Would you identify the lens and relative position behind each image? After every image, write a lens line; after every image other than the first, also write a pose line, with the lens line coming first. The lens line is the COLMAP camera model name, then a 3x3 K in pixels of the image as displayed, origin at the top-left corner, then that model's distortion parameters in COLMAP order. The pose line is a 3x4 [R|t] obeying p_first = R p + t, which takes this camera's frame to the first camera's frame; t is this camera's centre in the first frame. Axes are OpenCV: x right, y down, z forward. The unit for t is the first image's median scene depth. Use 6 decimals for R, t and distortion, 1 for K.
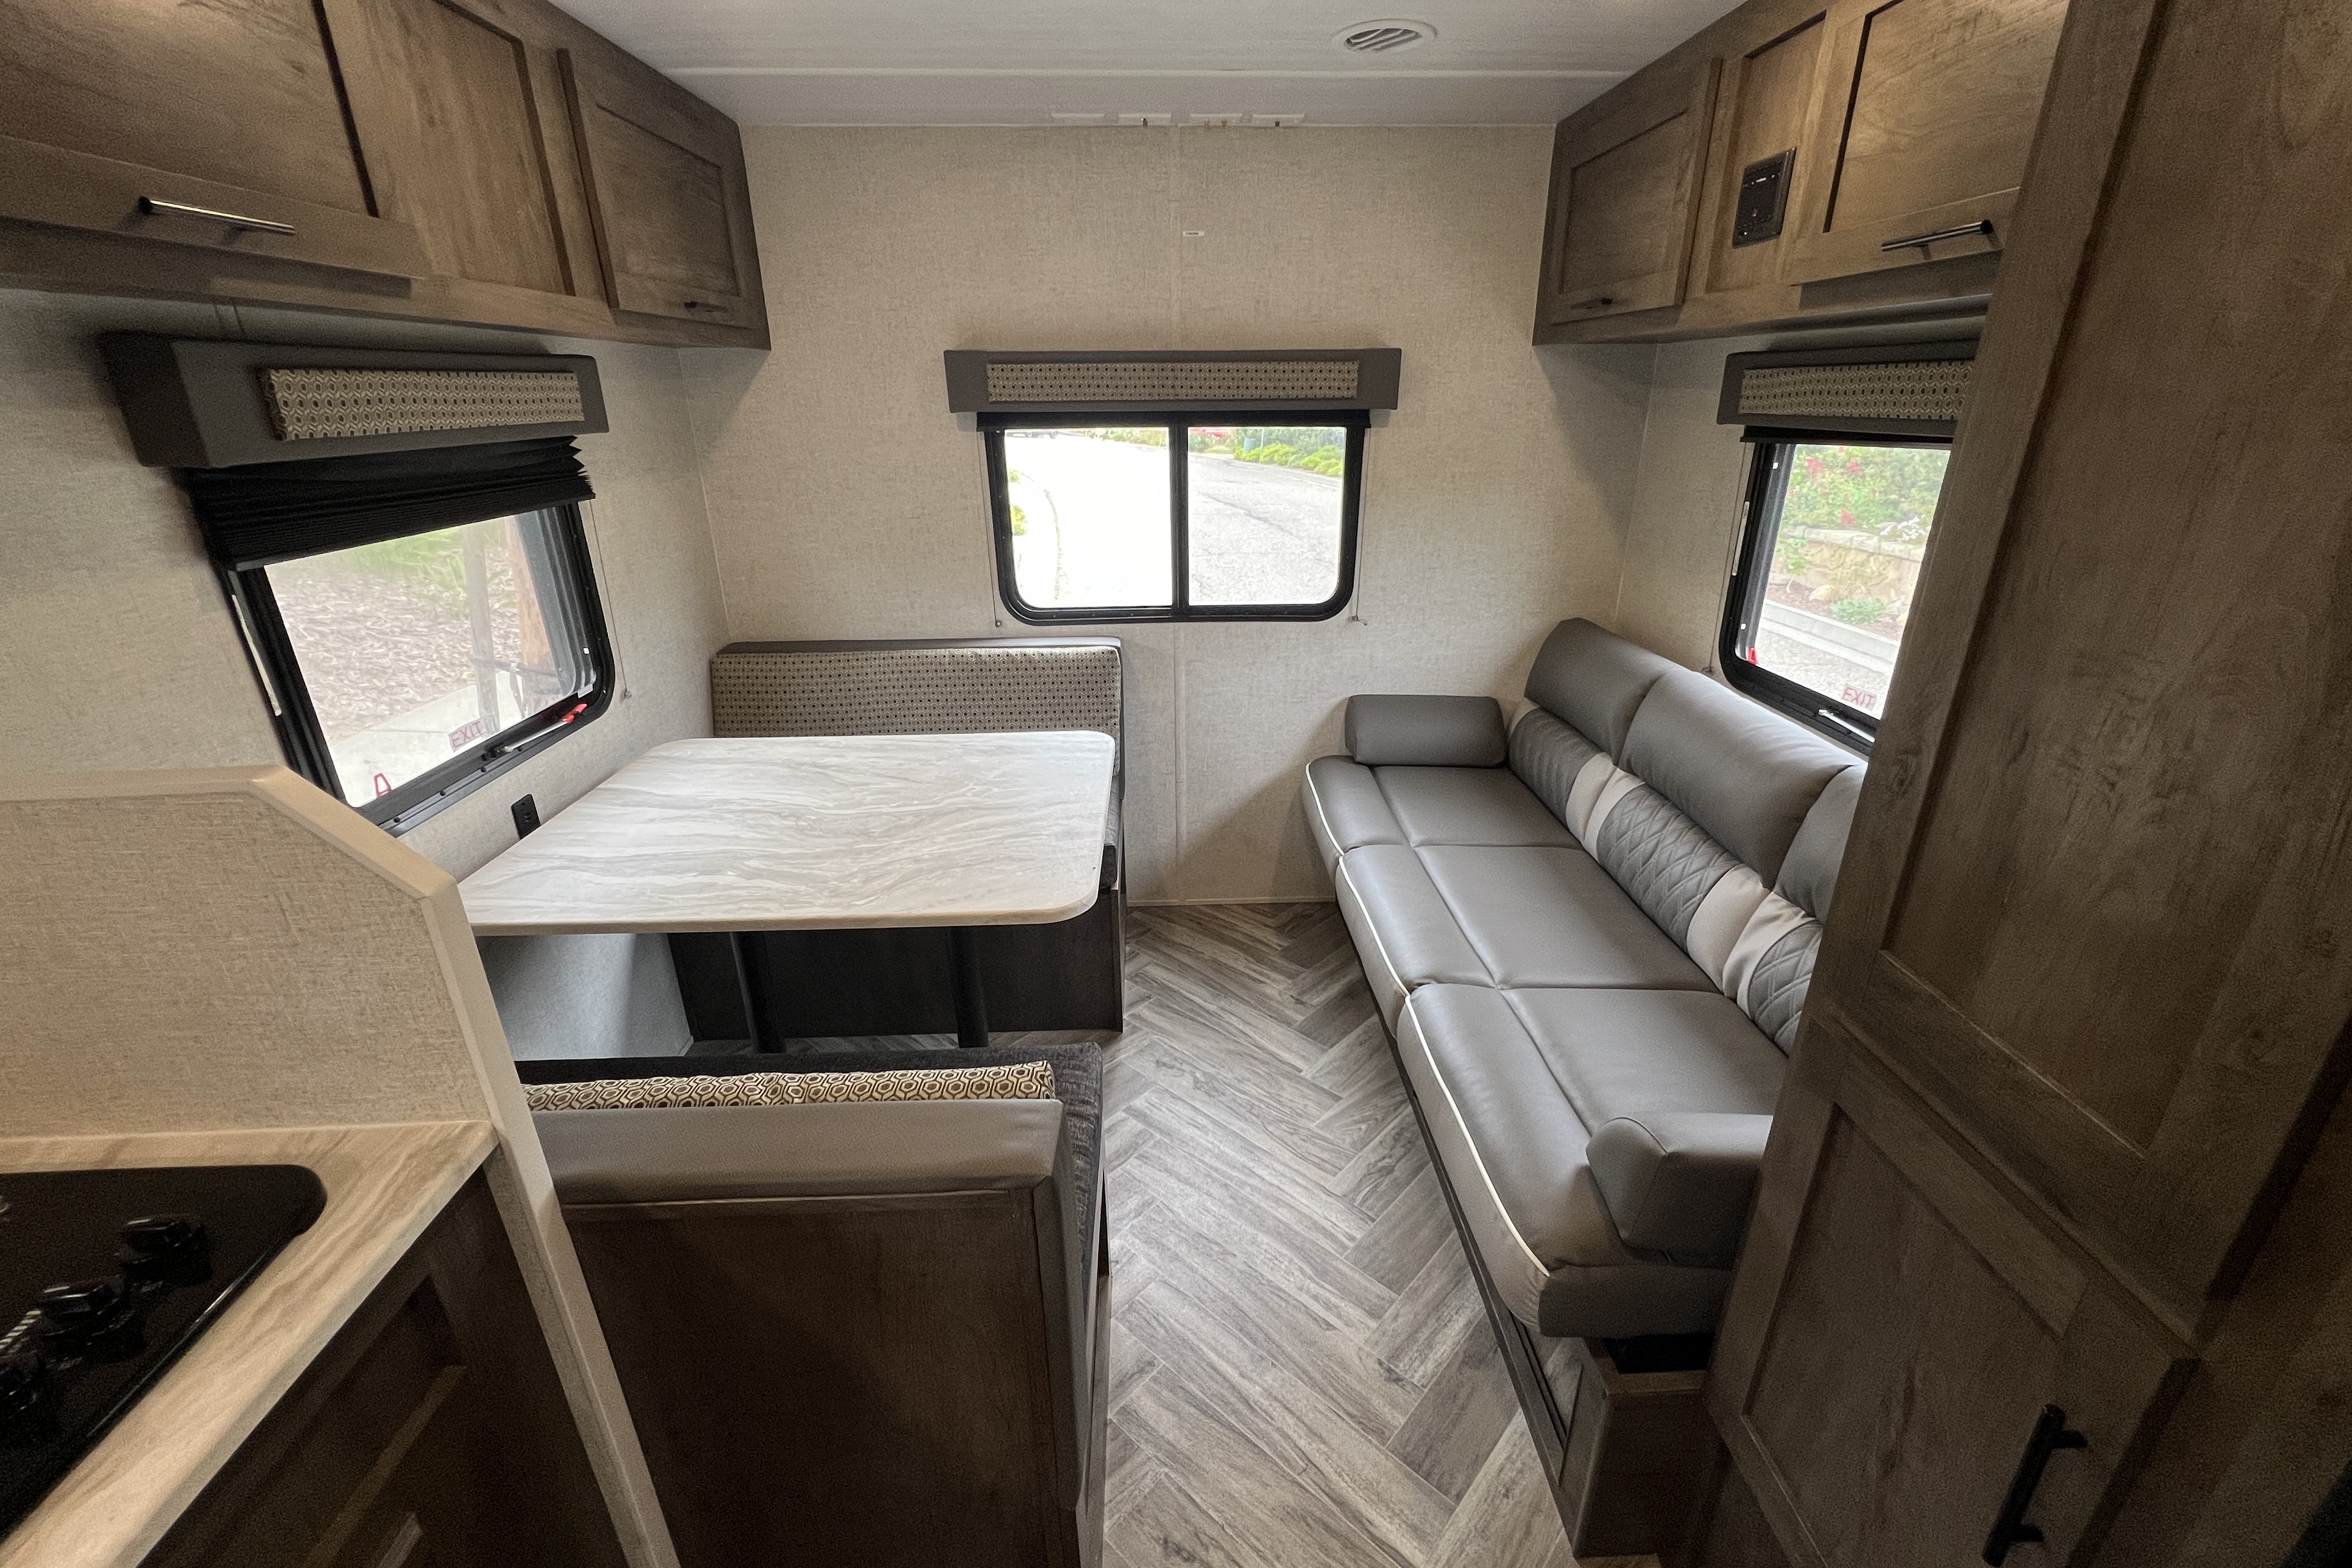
lens RADIAL K [[989.2, 0, 1186.1], [0, 989.2, 782.2], [0, 0, 1]] dist [-0.004405, 0.001382]
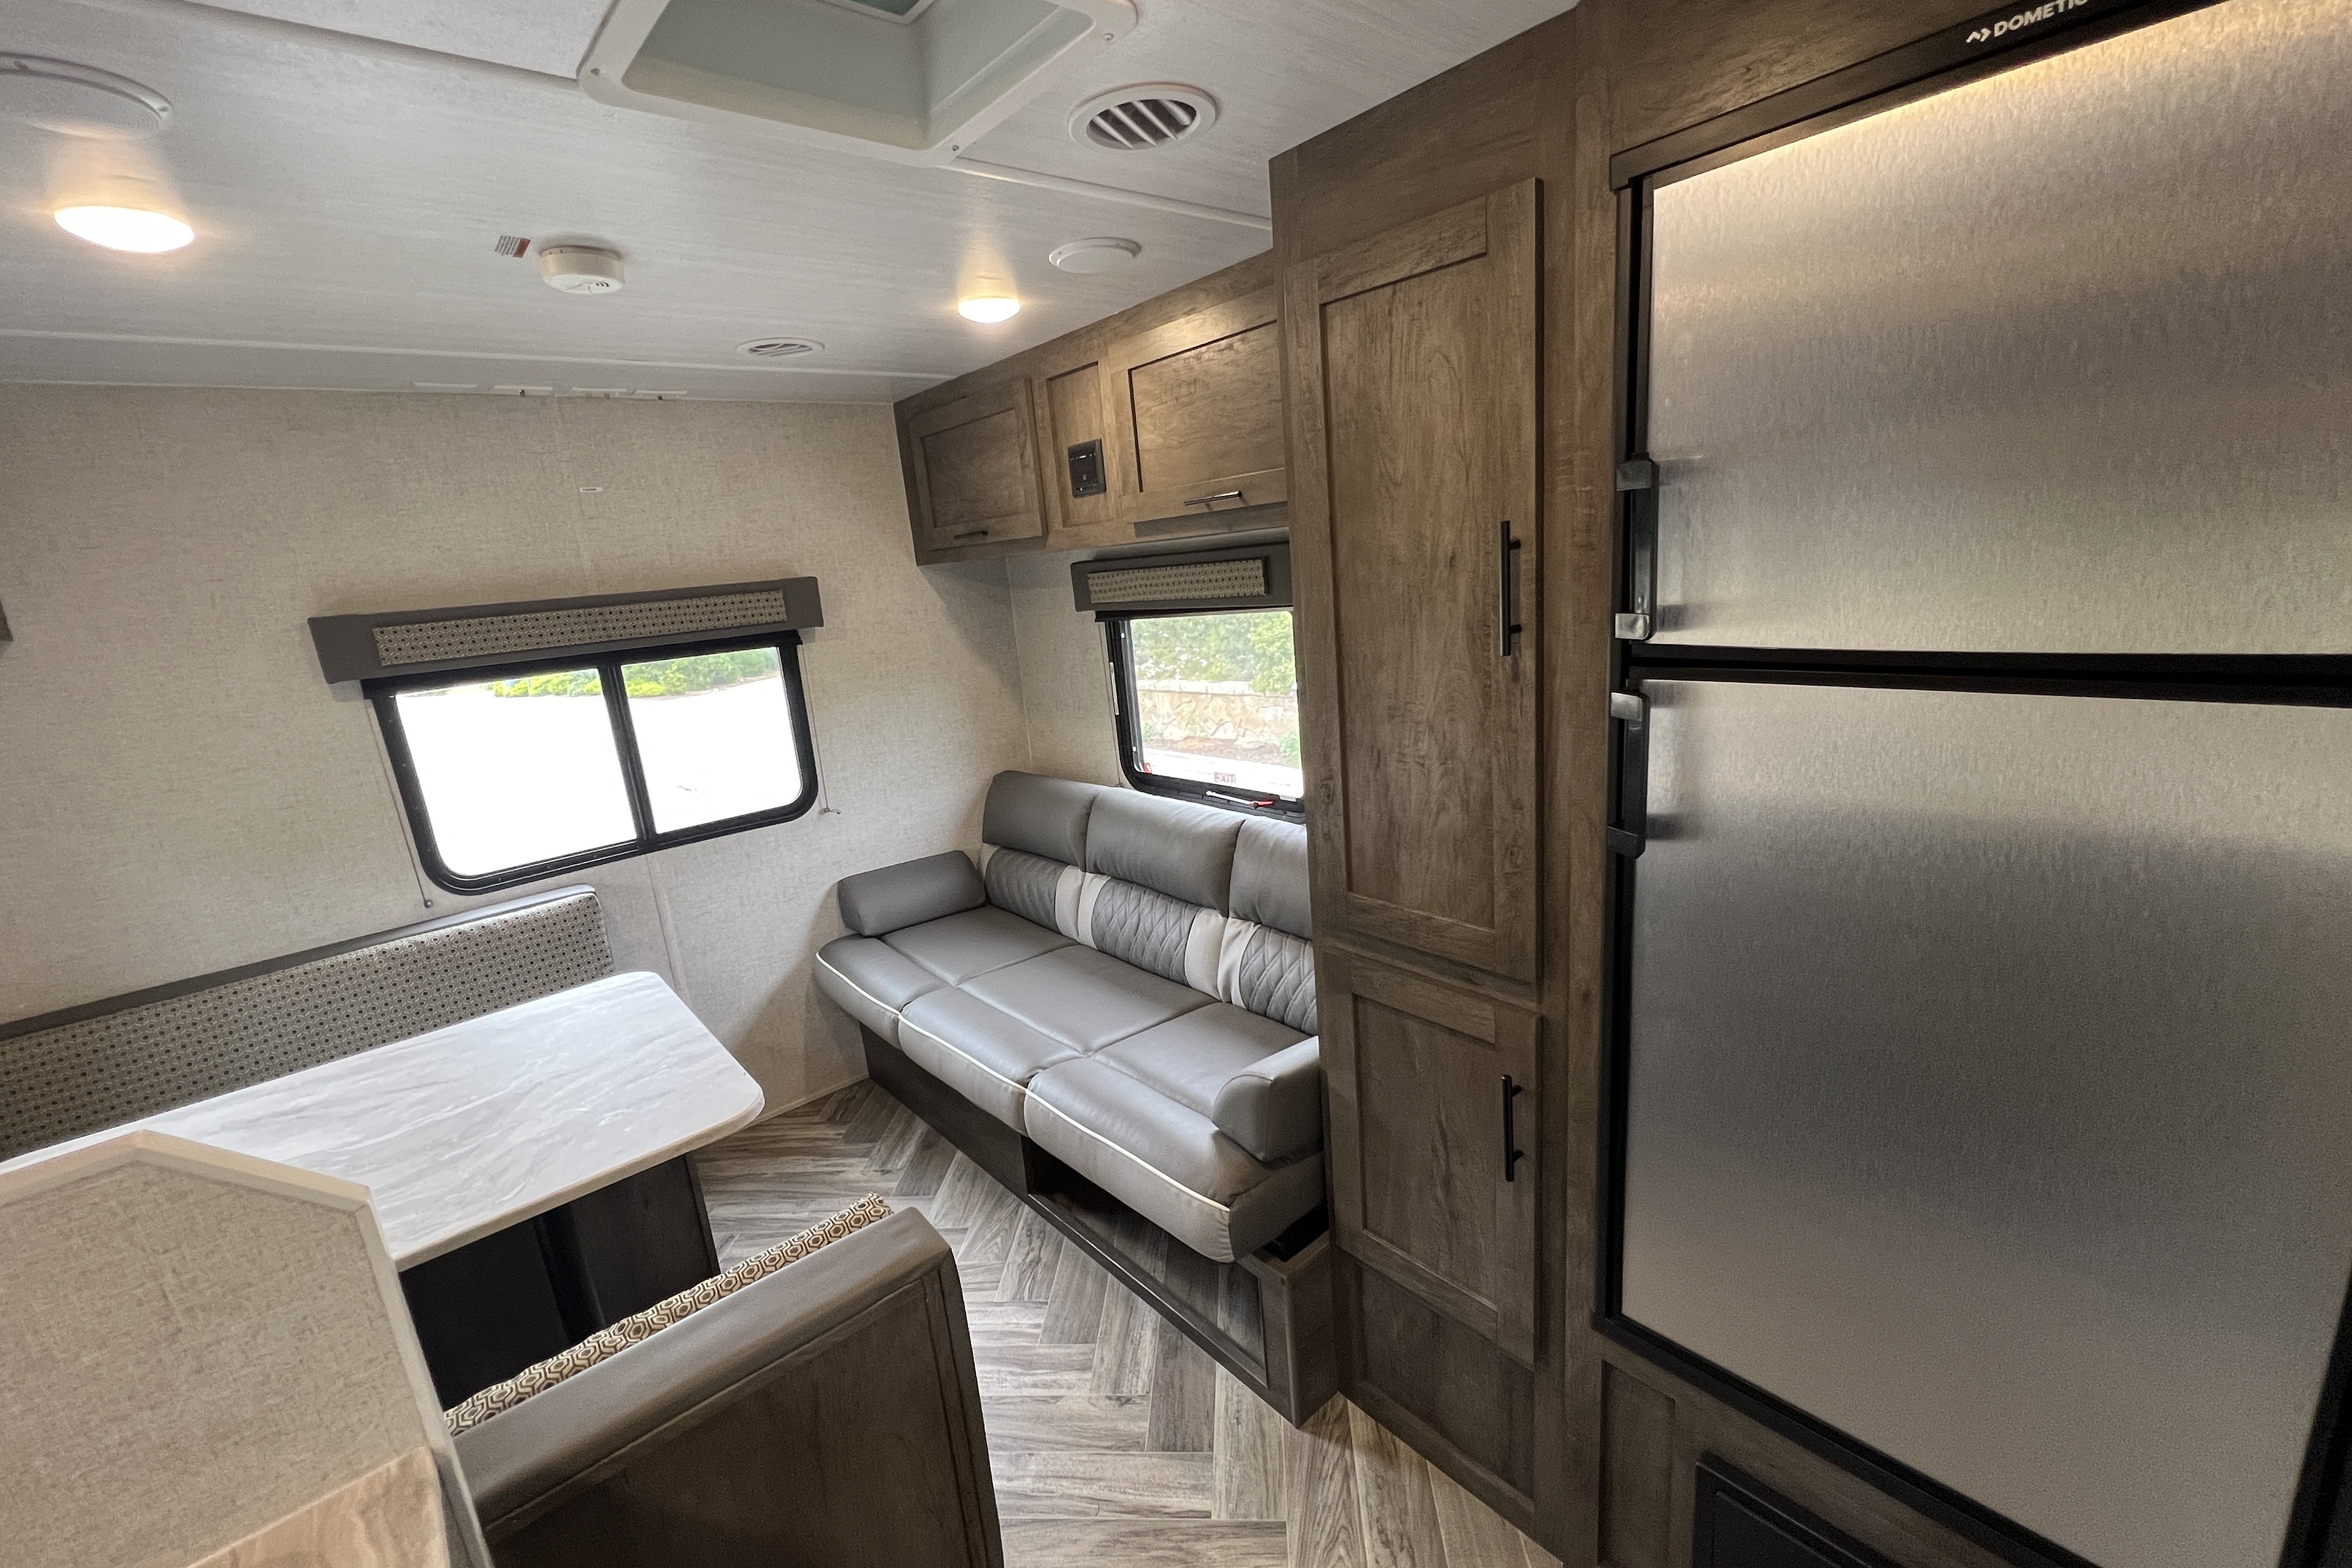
lens RADIAL K [[989.3, 0, 1174.5], [0, 989.3, 789.9], [0, 0, 1]] dist [-0.004405, 0.001382]
pose [[0.778131, -0.204292, 0.593950, -0.257203], [0.306177, 0.949040, -0.074693, 0.017564], [-0.548423, 0.239975, 0.801027, -0.128896]]
